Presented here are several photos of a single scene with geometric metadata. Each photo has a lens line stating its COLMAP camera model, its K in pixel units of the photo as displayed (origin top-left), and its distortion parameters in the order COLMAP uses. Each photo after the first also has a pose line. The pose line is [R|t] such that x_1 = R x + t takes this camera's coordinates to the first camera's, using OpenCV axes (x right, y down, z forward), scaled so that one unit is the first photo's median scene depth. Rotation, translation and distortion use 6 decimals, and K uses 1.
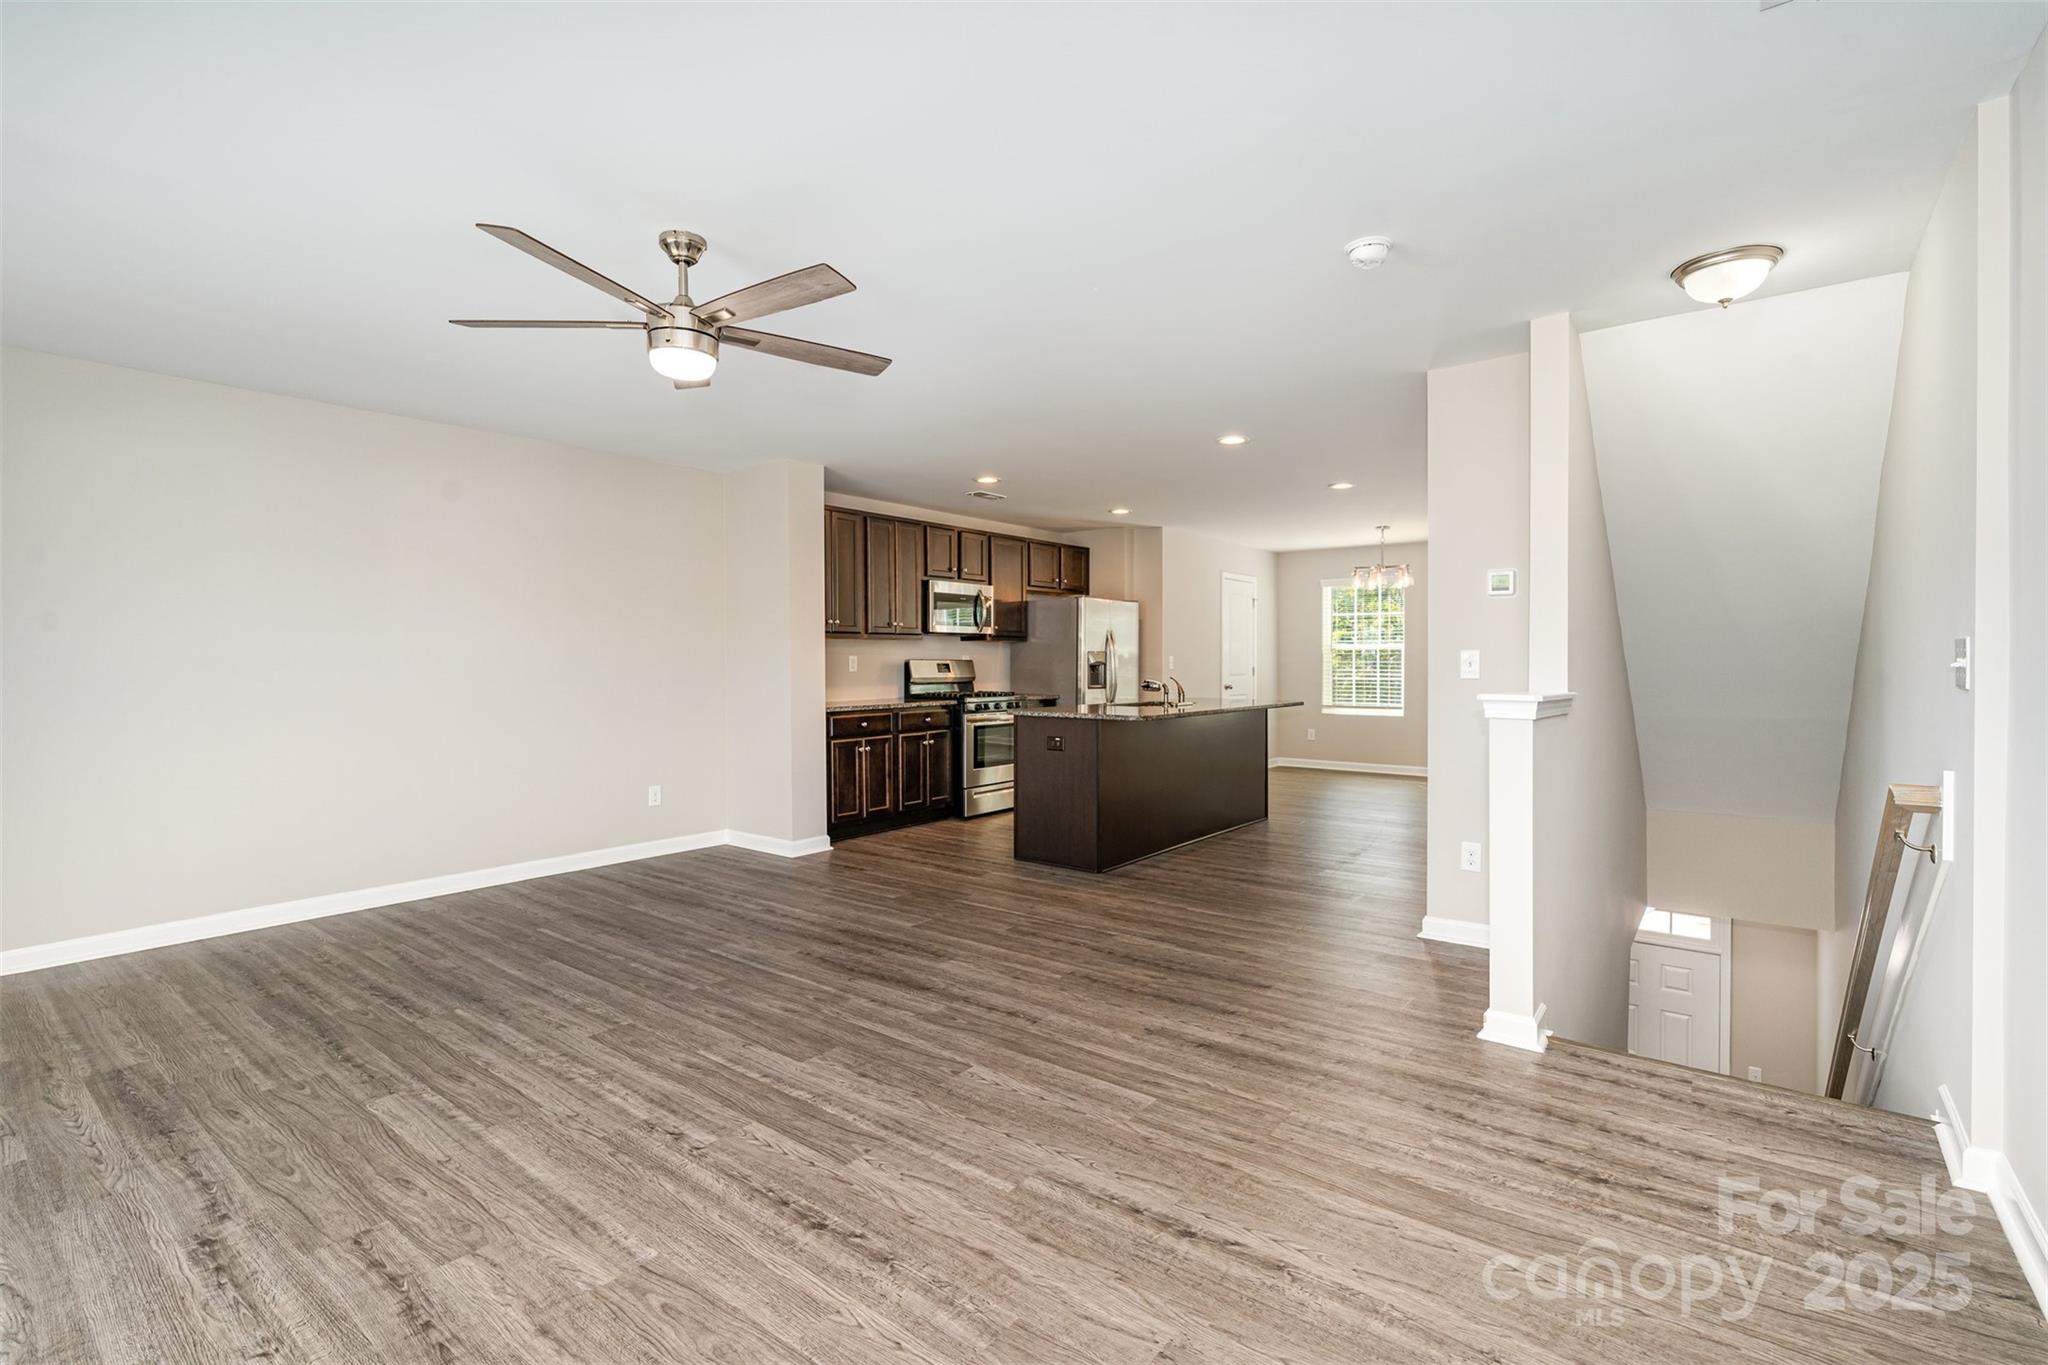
lens RADIAL K [[926.5, 0, 1034.4], [0, 926.5, 683.7], [0, 0, 1]] dist [-0.004032, -0.000670]
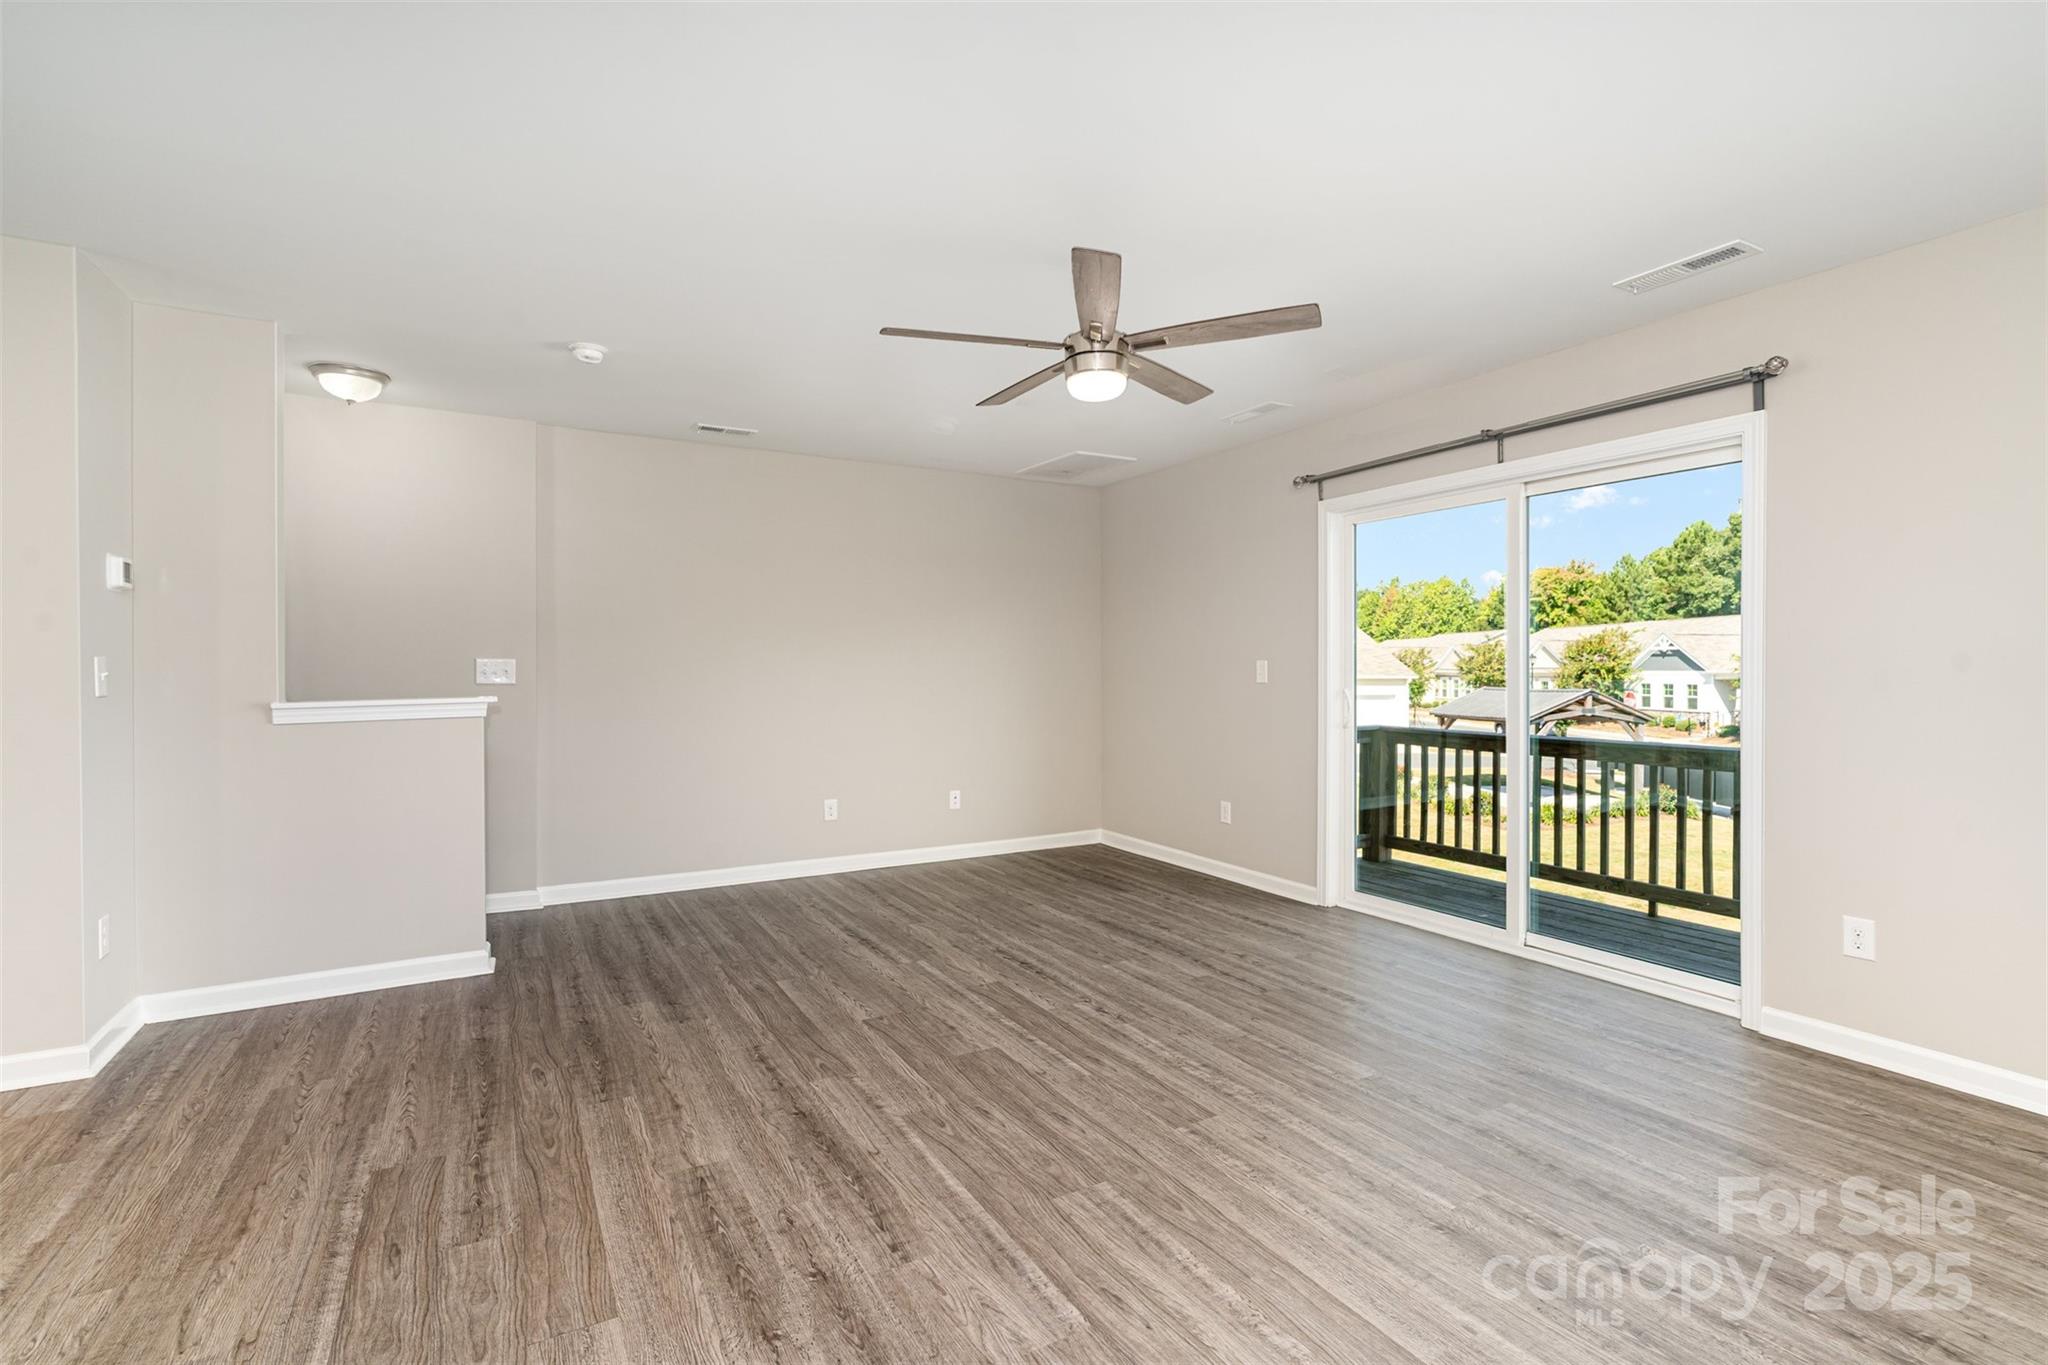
lens RADIAL K [[926.5, 0, 1027.1], [0, 926.5, 677.5], [0, 0, 1]] dist [-0.004032, -0.000670]
pose [[-0.925583, 0.001335, 0.378543, -0.324173], [0.013530, 0.999471, 0.029559, -0.020519], [-0.378304, 0.032481, -0.925111, 0.923407]]
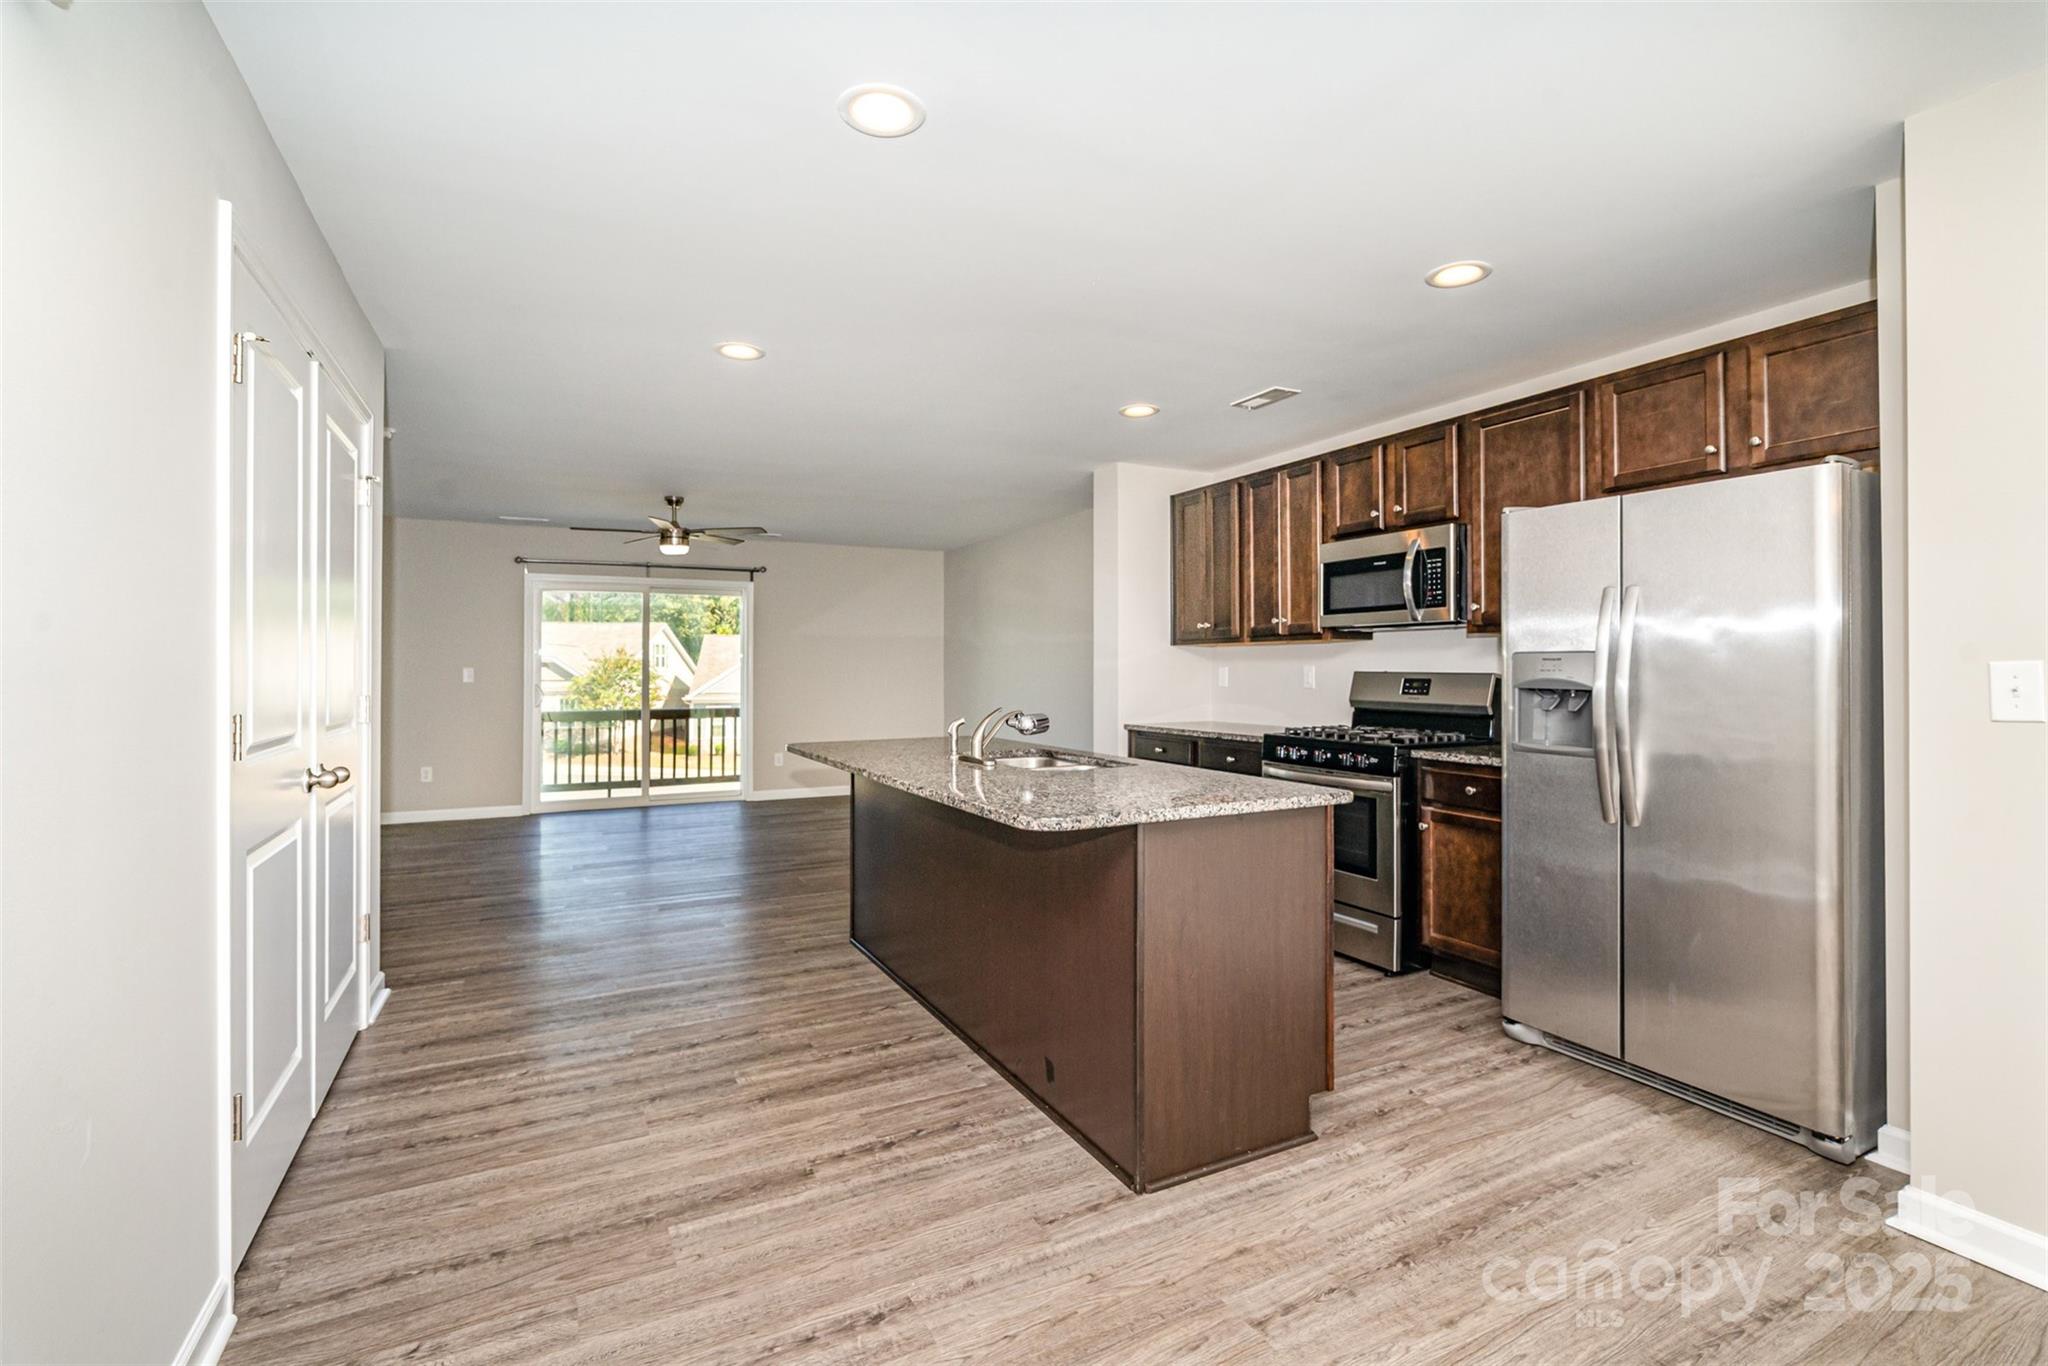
lens RADIAL K [[926.5, 0, 1032.1], [0, 926.5, 672.2], [0, 0, 1]] dist [-0.004032, -0.000670]
pose [[-0.410191, 0.010027, -0.911944, 0.651976], [-0.017157, 0.999678, 0.018709, -0.041028], [0.911838, 0.023321, -0.409887, 1.303852]]
